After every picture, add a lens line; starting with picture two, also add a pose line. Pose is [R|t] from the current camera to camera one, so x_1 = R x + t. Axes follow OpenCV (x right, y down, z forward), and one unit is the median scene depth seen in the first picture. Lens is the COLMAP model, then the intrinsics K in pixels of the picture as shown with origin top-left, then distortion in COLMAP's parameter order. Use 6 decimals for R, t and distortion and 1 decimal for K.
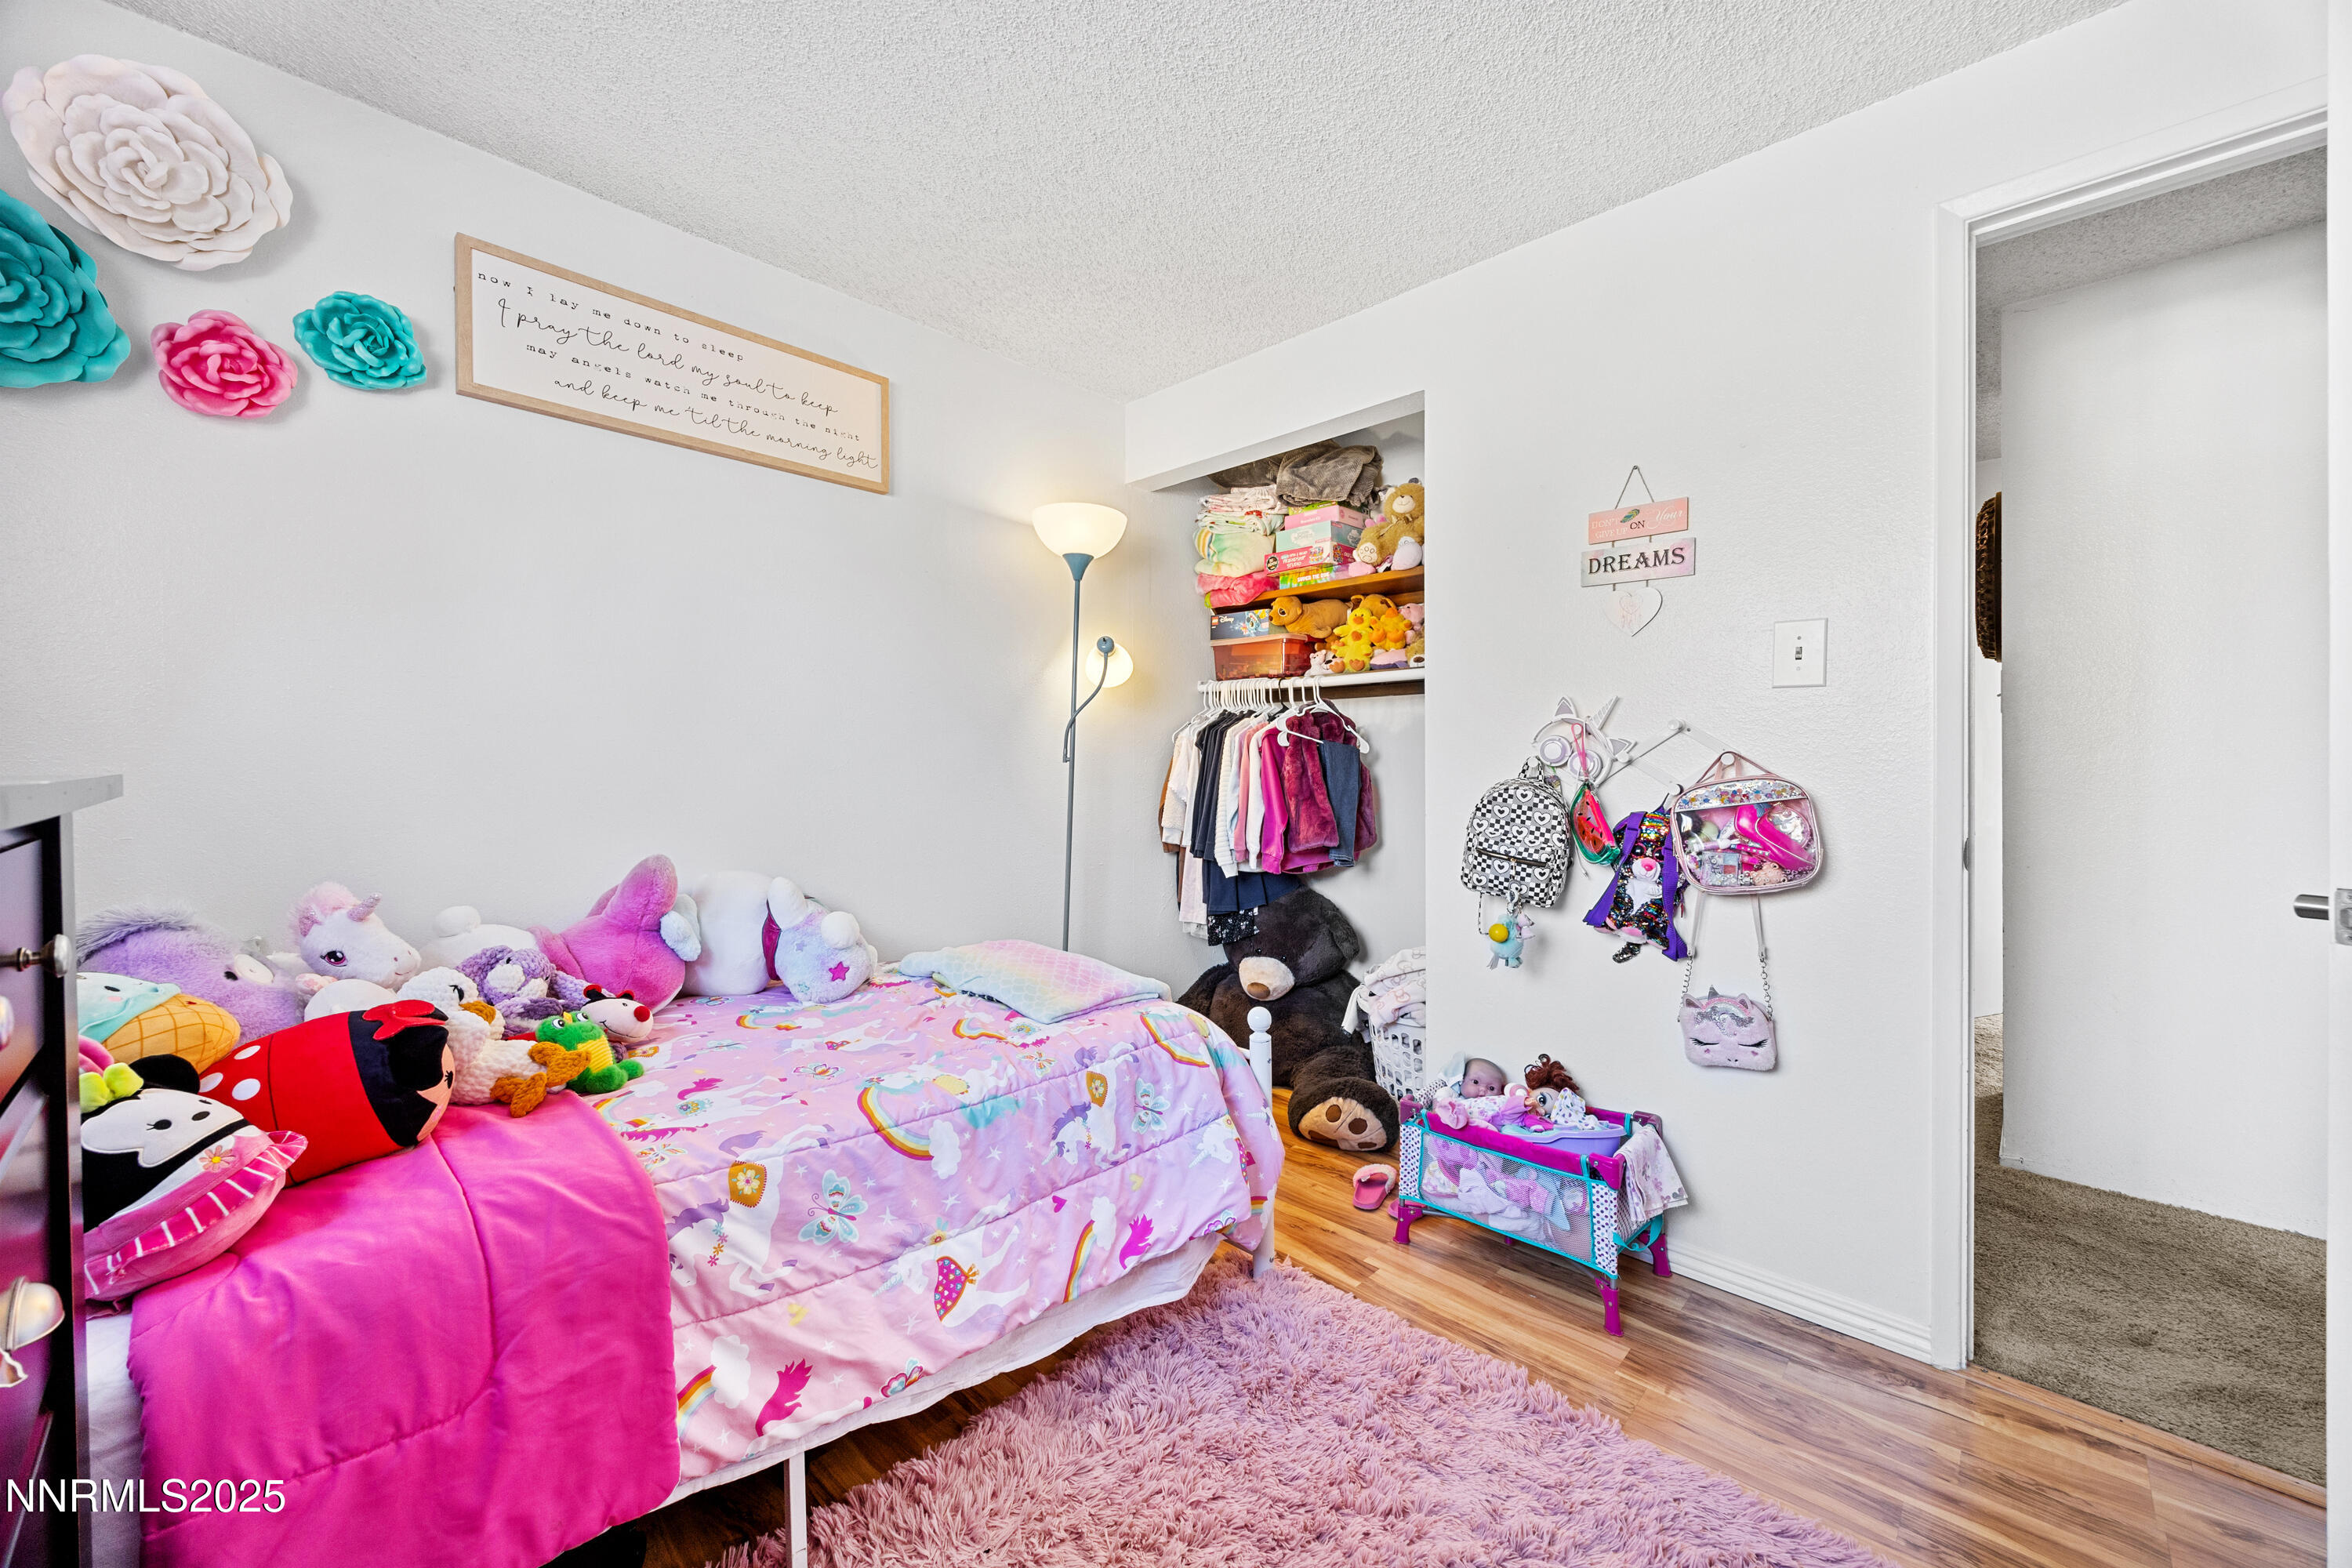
lens RADIAL K [[899.1, 0, 1164.8], [0, 899.1, 778.9], [0, 0, 1]] dist [-0.003300, 0.000356]
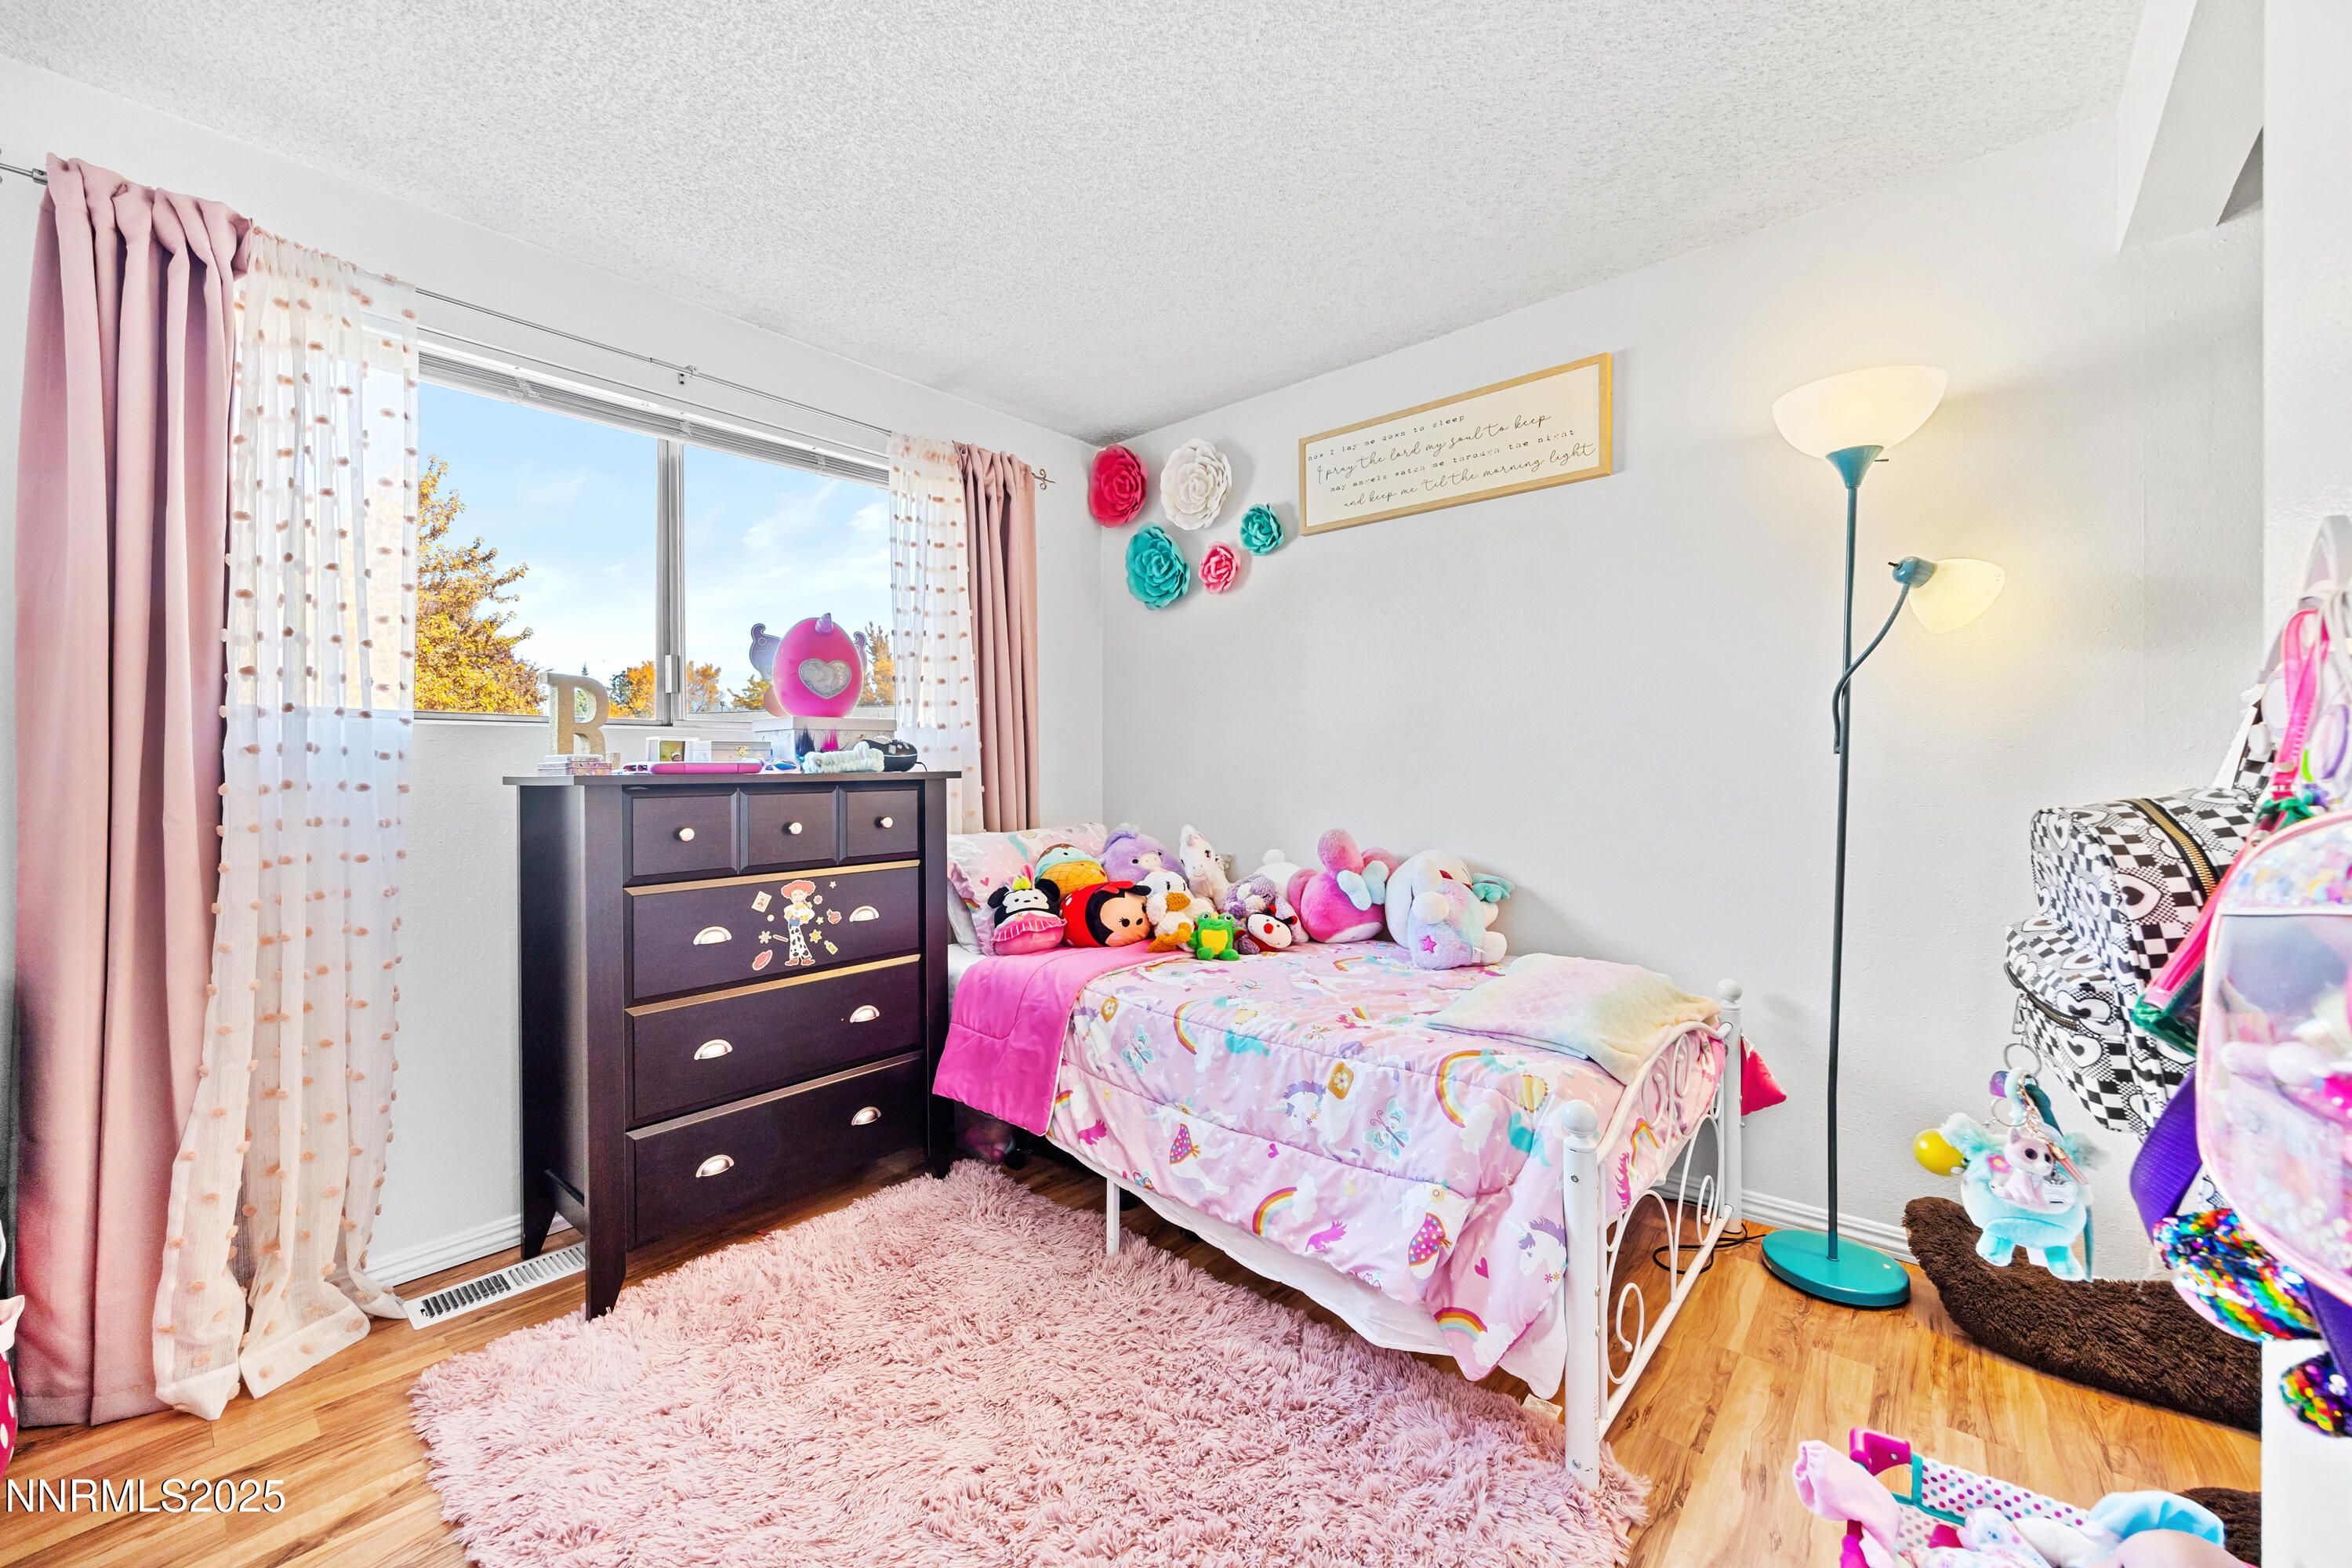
lens RADIAL K [[899.1, 0, 1165.5], [0, 899.1, 771.2], [0, 0, 1]] dist [-0.003300, 0.000356]
pose [[0.057774, 0.002800, -0.998326, 0.972565], [-0.005832, 0.999980, 0.002467, -0.007729], [0.998313, 0.005680, 0.057789, 0.774455]]
